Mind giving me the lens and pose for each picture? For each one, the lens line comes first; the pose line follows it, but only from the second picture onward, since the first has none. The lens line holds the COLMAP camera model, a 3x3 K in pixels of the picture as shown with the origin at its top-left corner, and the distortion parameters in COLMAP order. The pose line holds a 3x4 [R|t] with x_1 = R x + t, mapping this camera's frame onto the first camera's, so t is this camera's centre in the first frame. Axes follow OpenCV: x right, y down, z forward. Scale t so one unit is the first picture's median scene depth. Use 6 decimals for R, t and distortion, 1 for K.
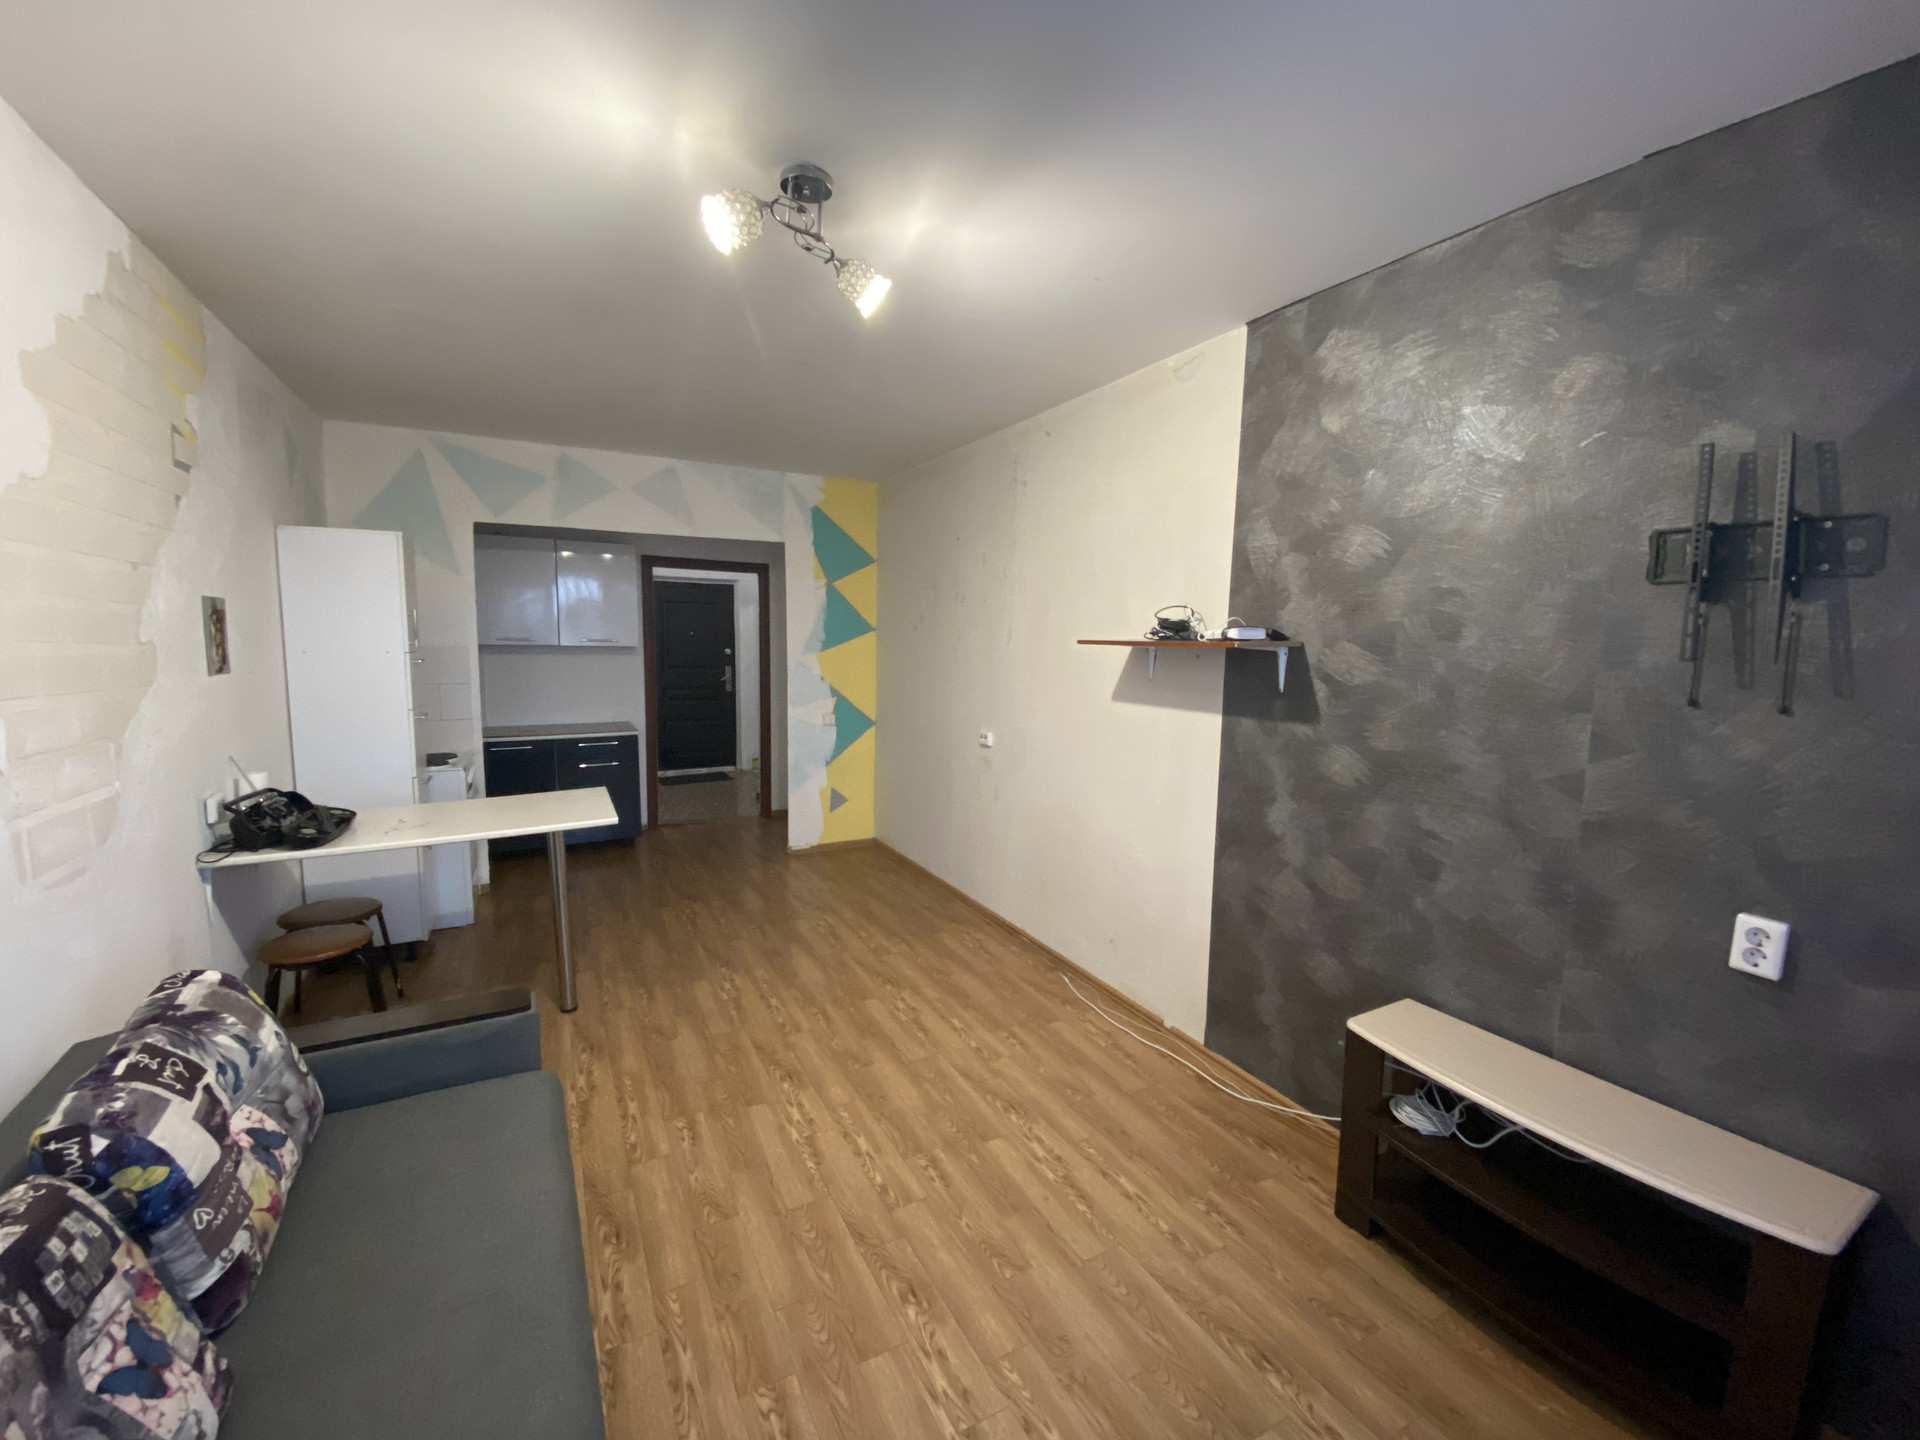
lens RADIAL K [[768.5, 0, 949.9], [0, 768.5, 717.9], [0, 0, 1]] dist [0.043175, -0.023858]
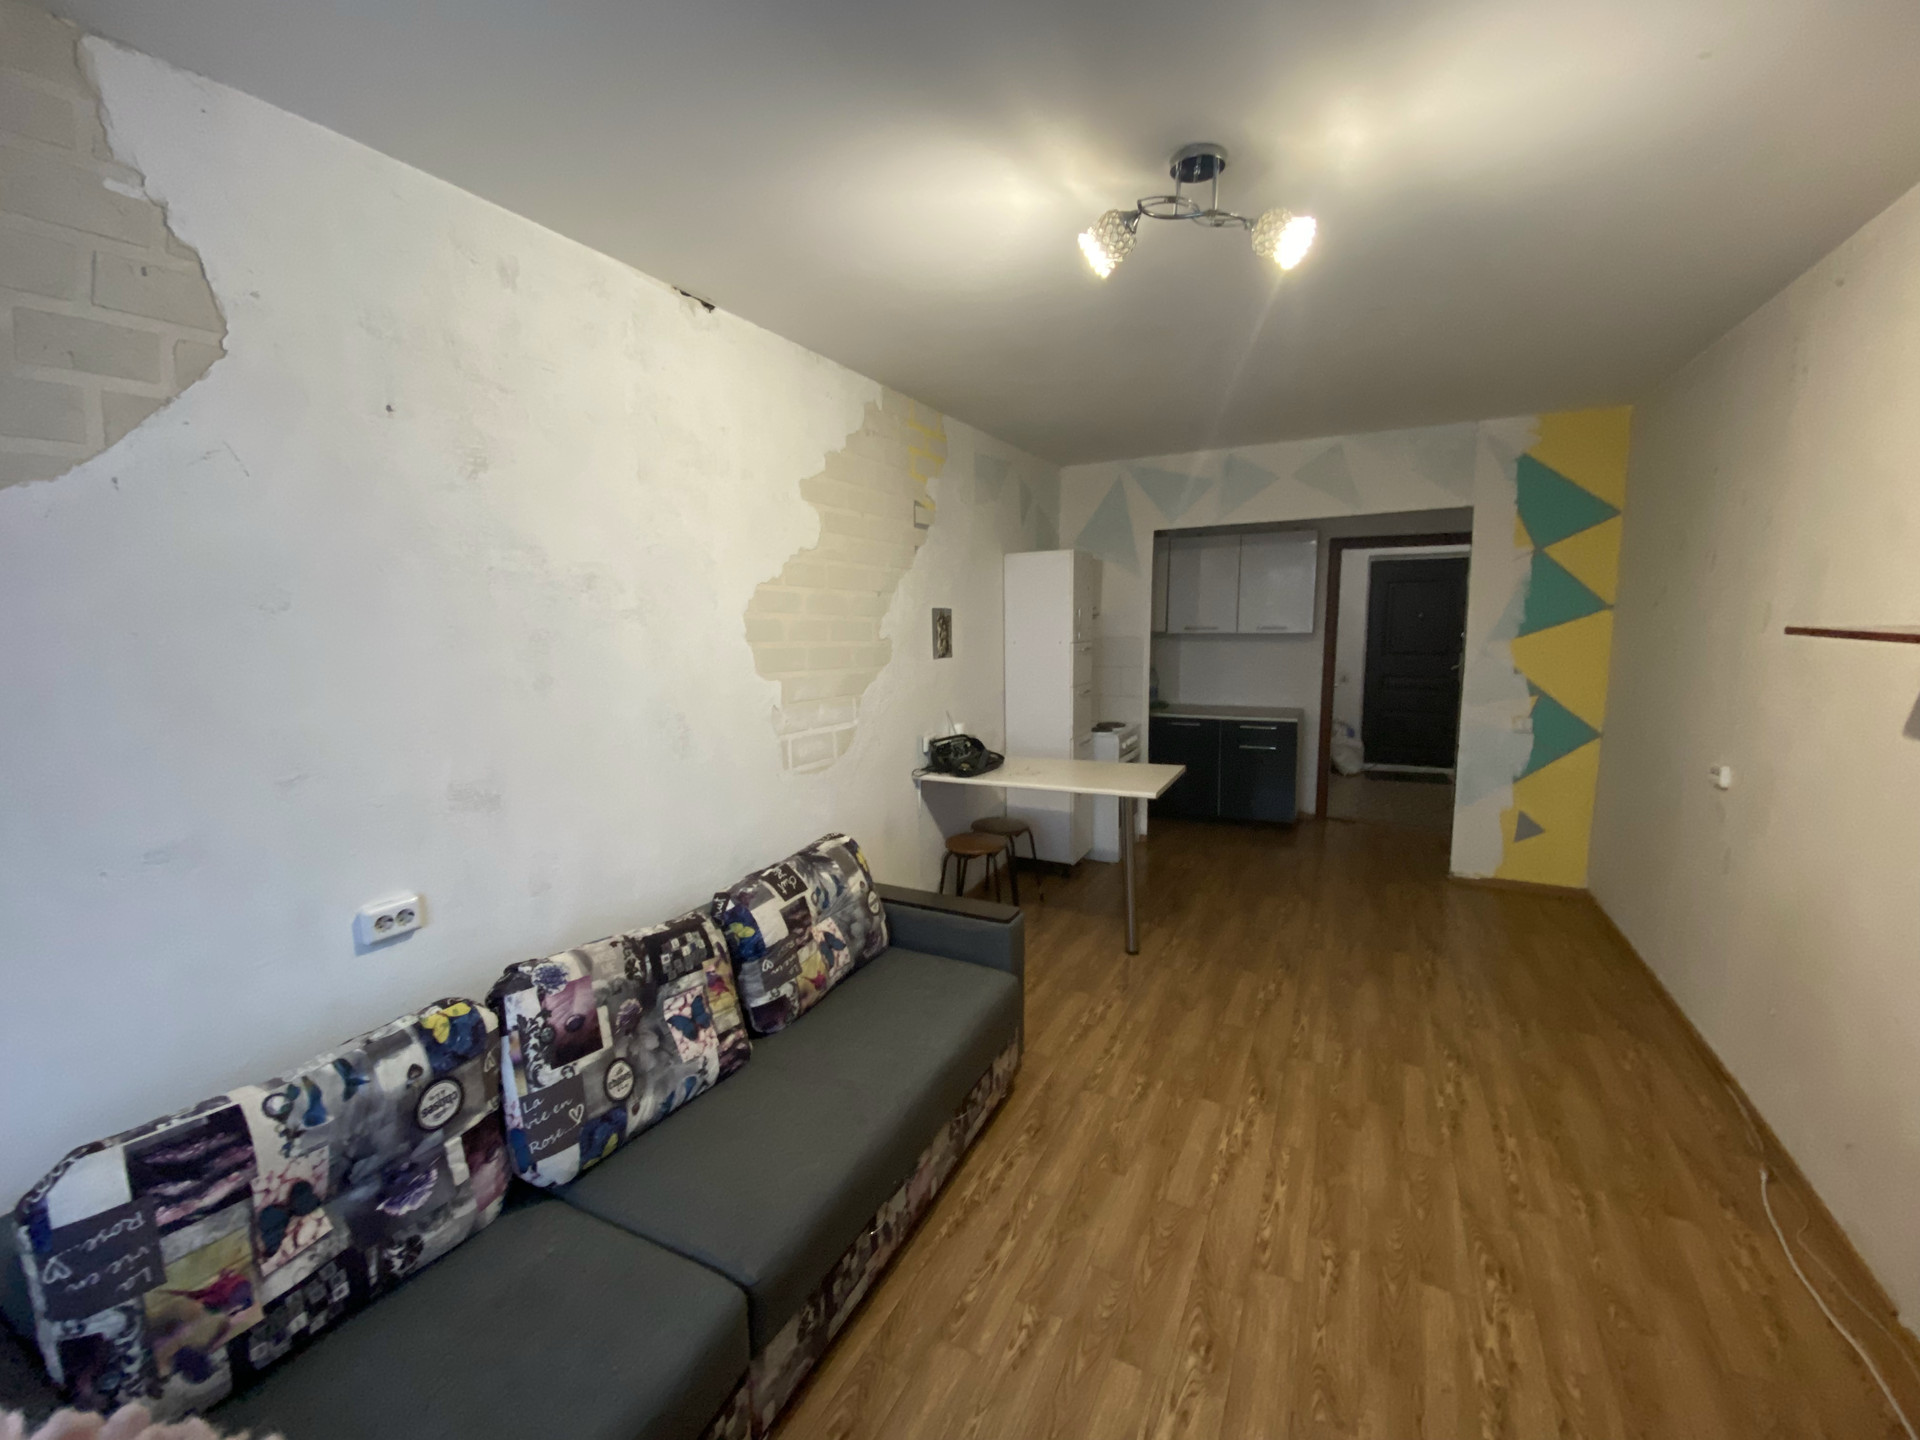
lens RADIAL K [[777.3, 0, 984.5], [0, 777.3, 716.3], [0, 0, 1]] dist [0.085901, -0.047924]
pose [[0.596427, 0.081979, -0.798470, 0.383214], [-0.066815, 0.996389, 0.052391, -0.028804], [0.799882, 0.022102, 0.599751, 0.159408]]
